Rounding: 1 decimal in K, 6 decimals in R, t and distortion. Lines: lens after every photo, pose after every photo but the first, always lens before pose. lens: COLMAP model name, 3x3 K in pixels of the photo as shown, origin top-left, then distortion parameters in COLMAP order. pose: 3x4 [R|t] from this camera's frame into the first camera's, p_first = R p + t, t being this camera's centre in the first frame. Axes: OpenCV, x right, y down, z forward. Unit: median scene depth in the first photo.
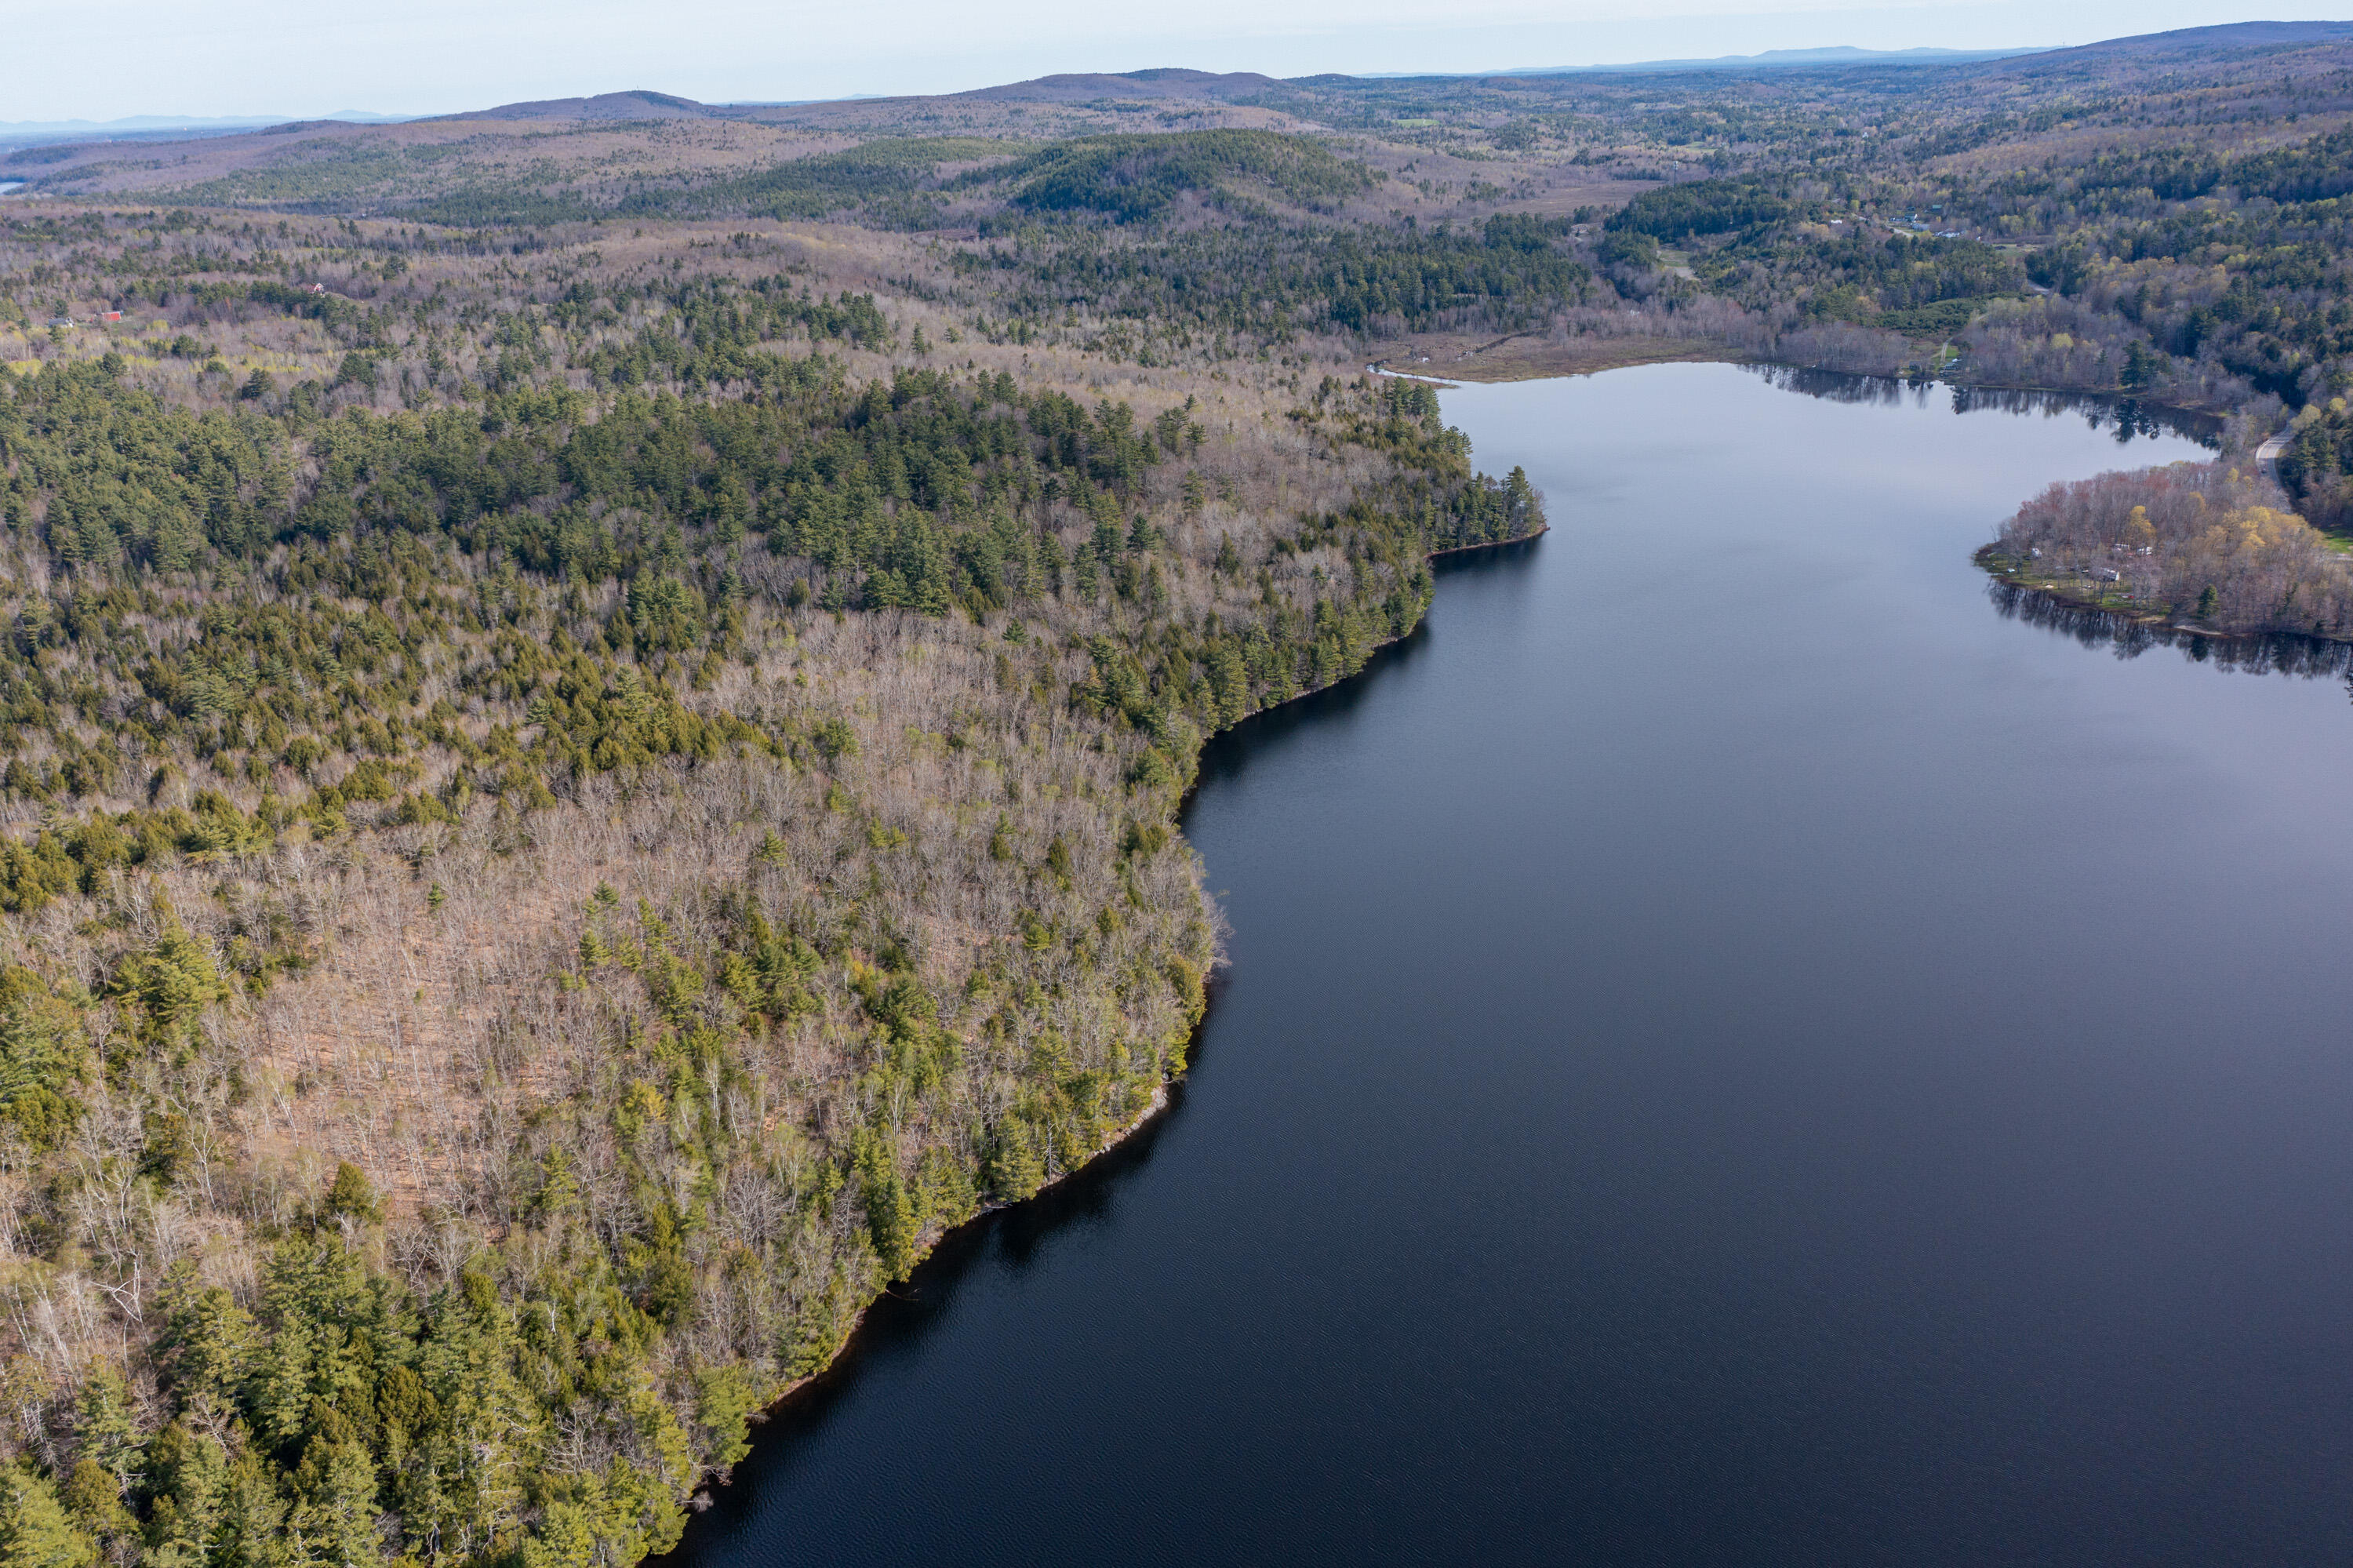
lens RADIAL K [[1858.6, 0, 1173.9], [0, 1858.6, 792.8], [0, 0, 1]] dist [-0.022584, 0.008265]
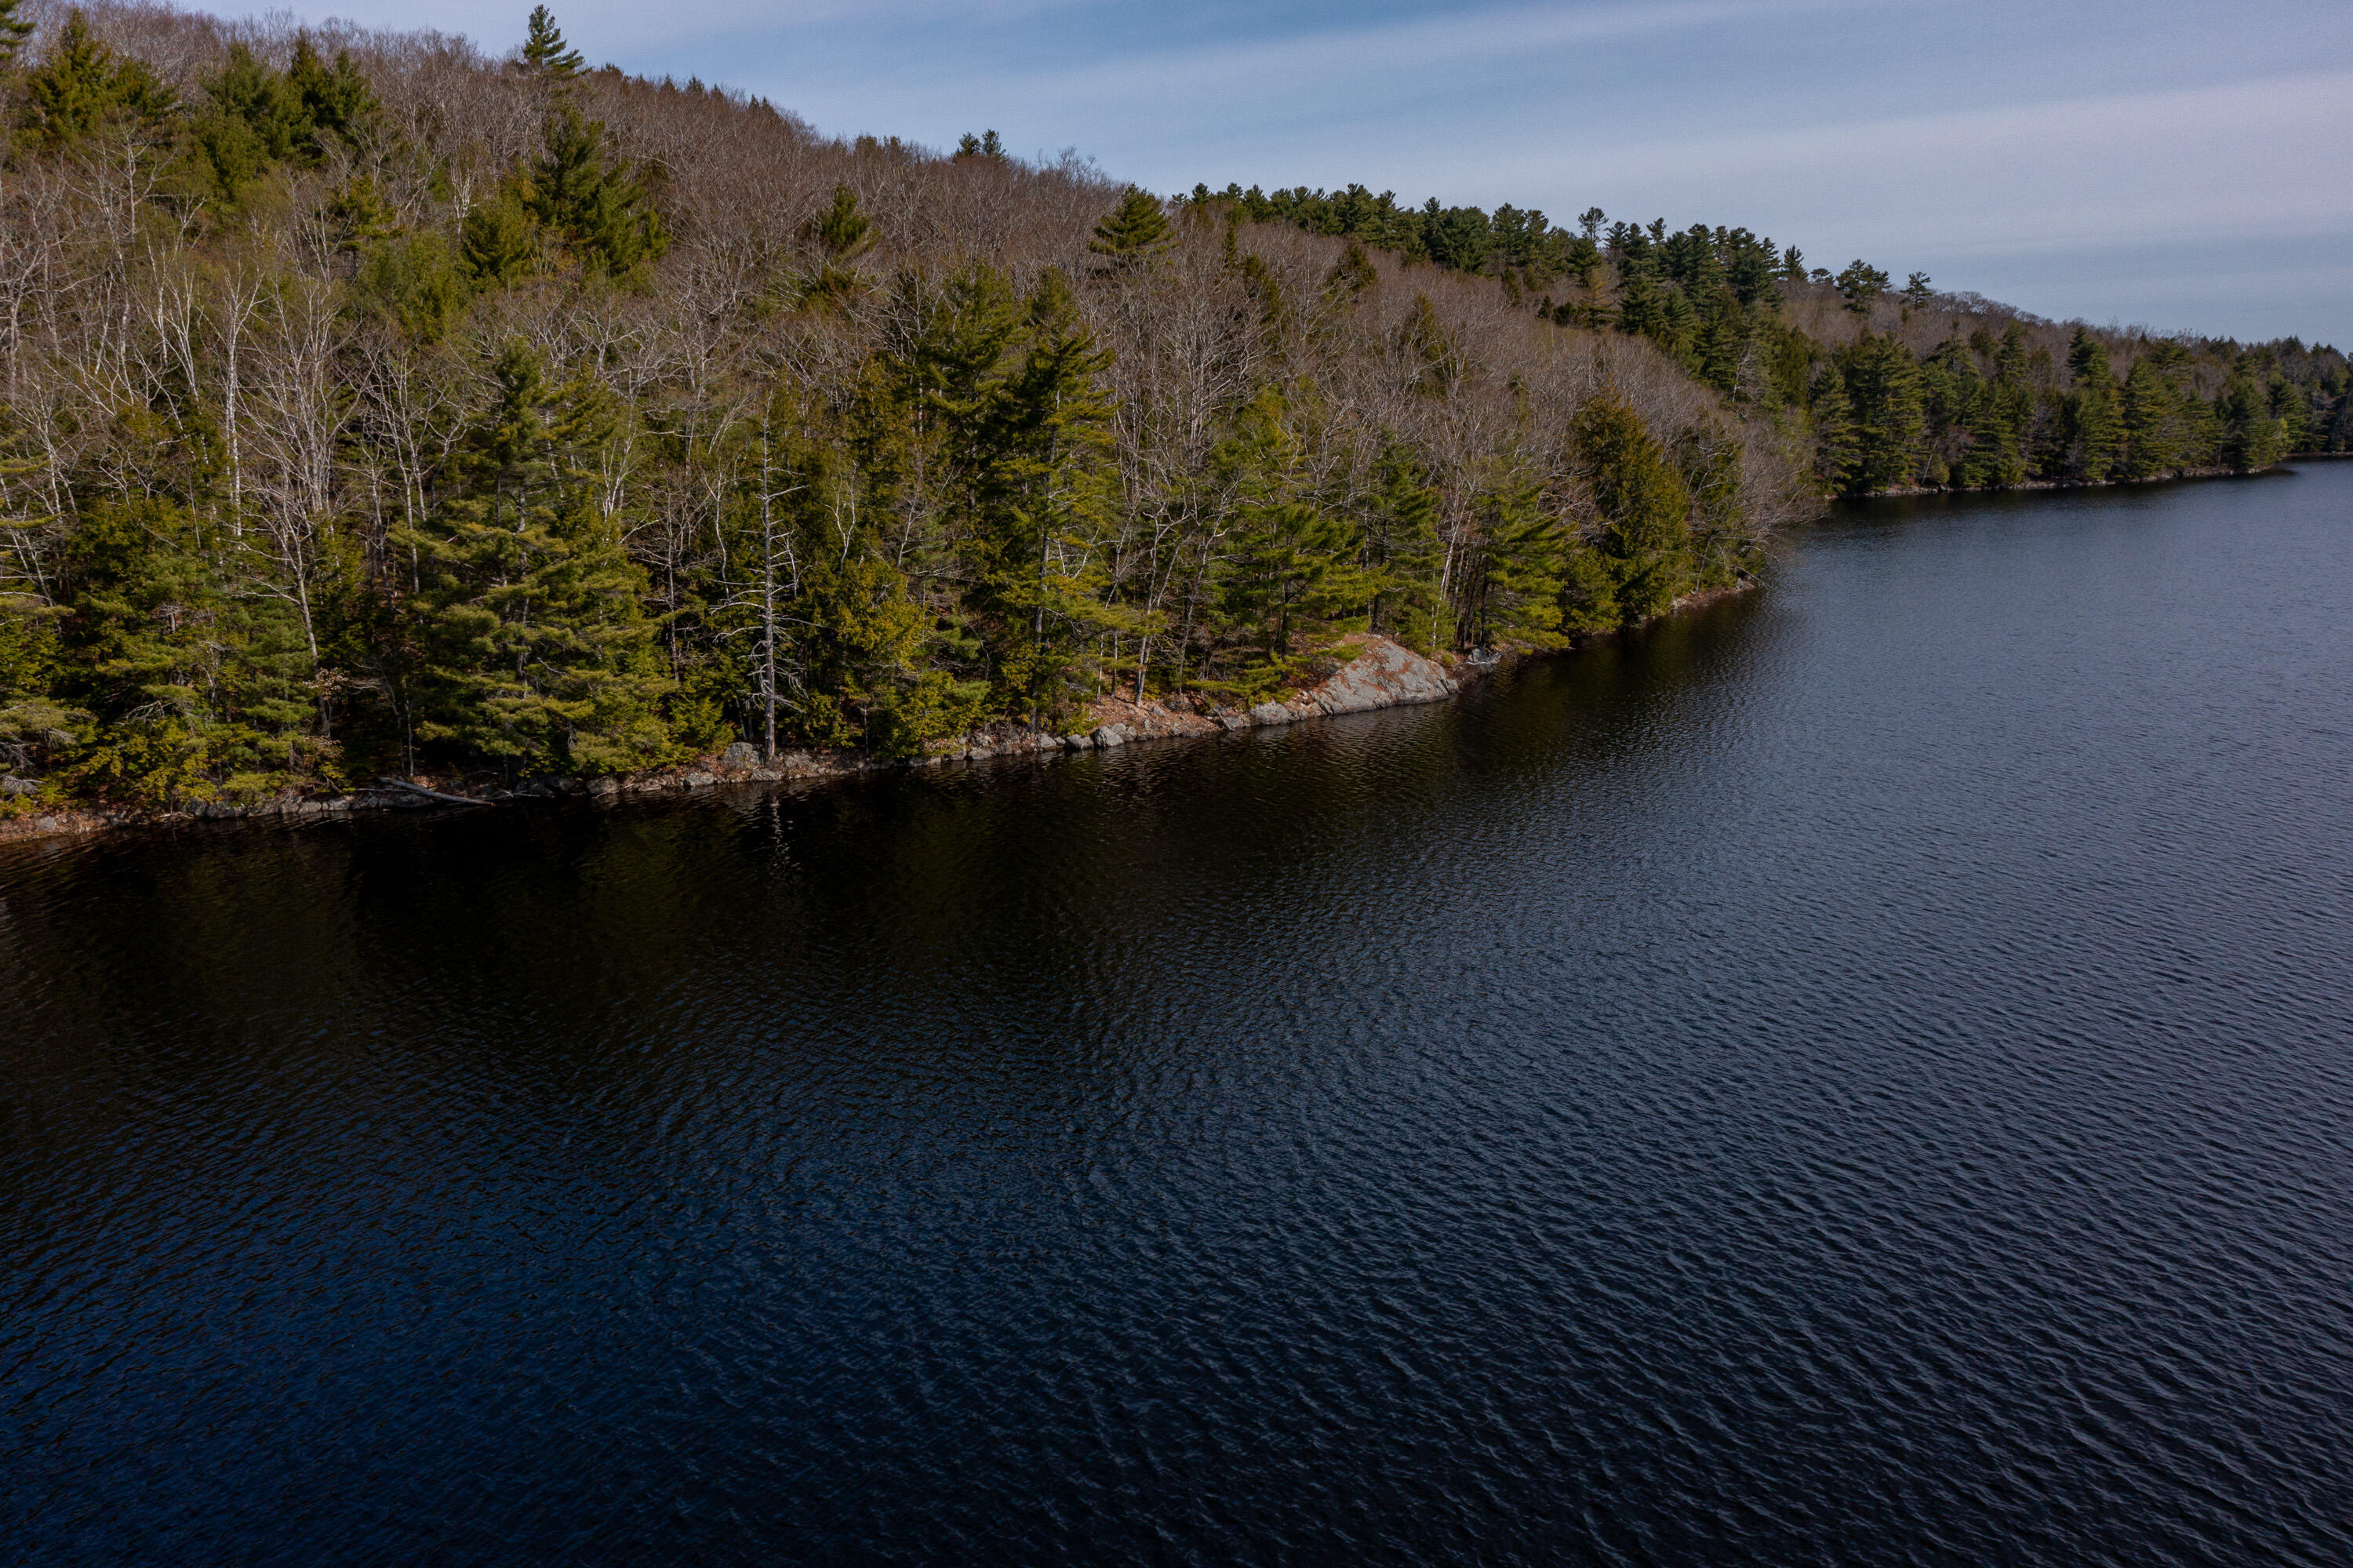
lens RADIAL K [[1858.6, 0, 1171.5], [0, 1858.6, 777.0], [0, 0, 1]] dist [-0.022584, 0.008265]
pose [[0.933407, 0.092497, -0.346693, 0.030945], [-0.149442, 0.978630, -0.141247, 0.137092], [0.326219, 0.183651, 0.927283, 0.477763]]
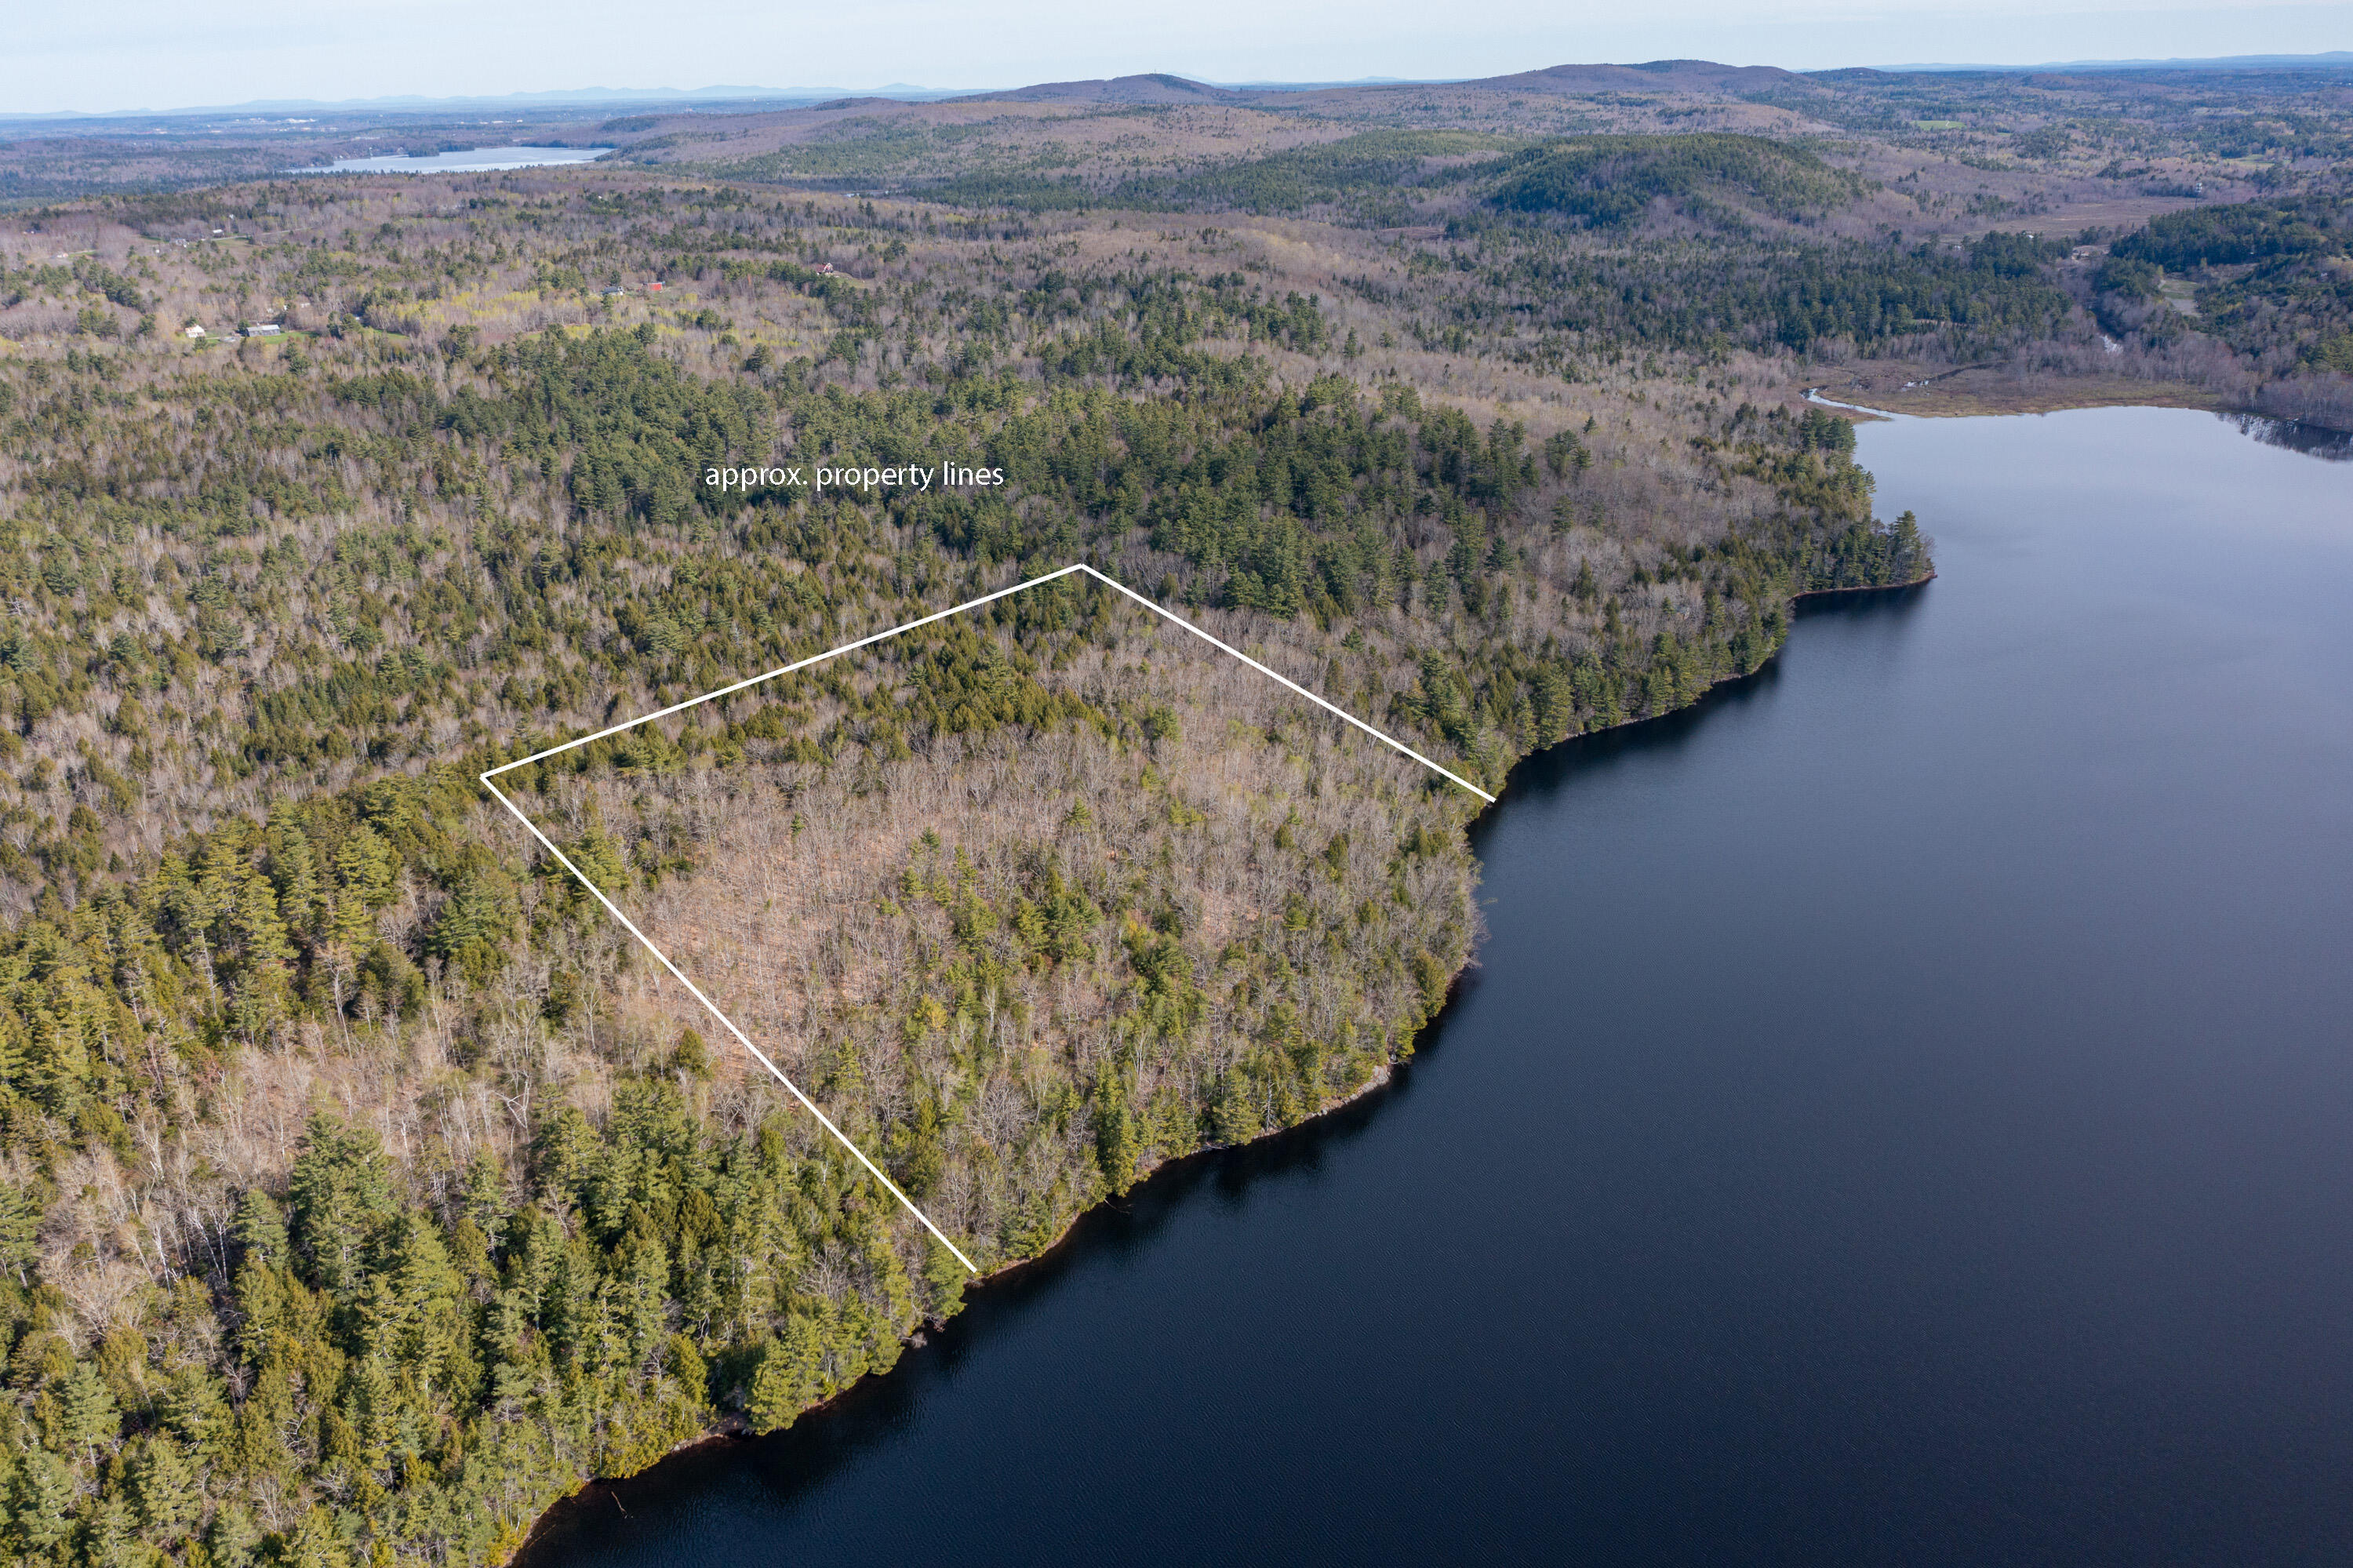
lens RADIAL K [[1858.6, 0, 1166.1], [0, 1858.6, 786.0], [0, 0, 1]] dist [-0.022584, 0.008265]
pose [[0.965665, 0.103672, -0.238210, 0.071925], [-0.102509, 0.994582, 0.017299, -0.008903], [0.238713, 0.007713, 0.971060, -0.070311]]
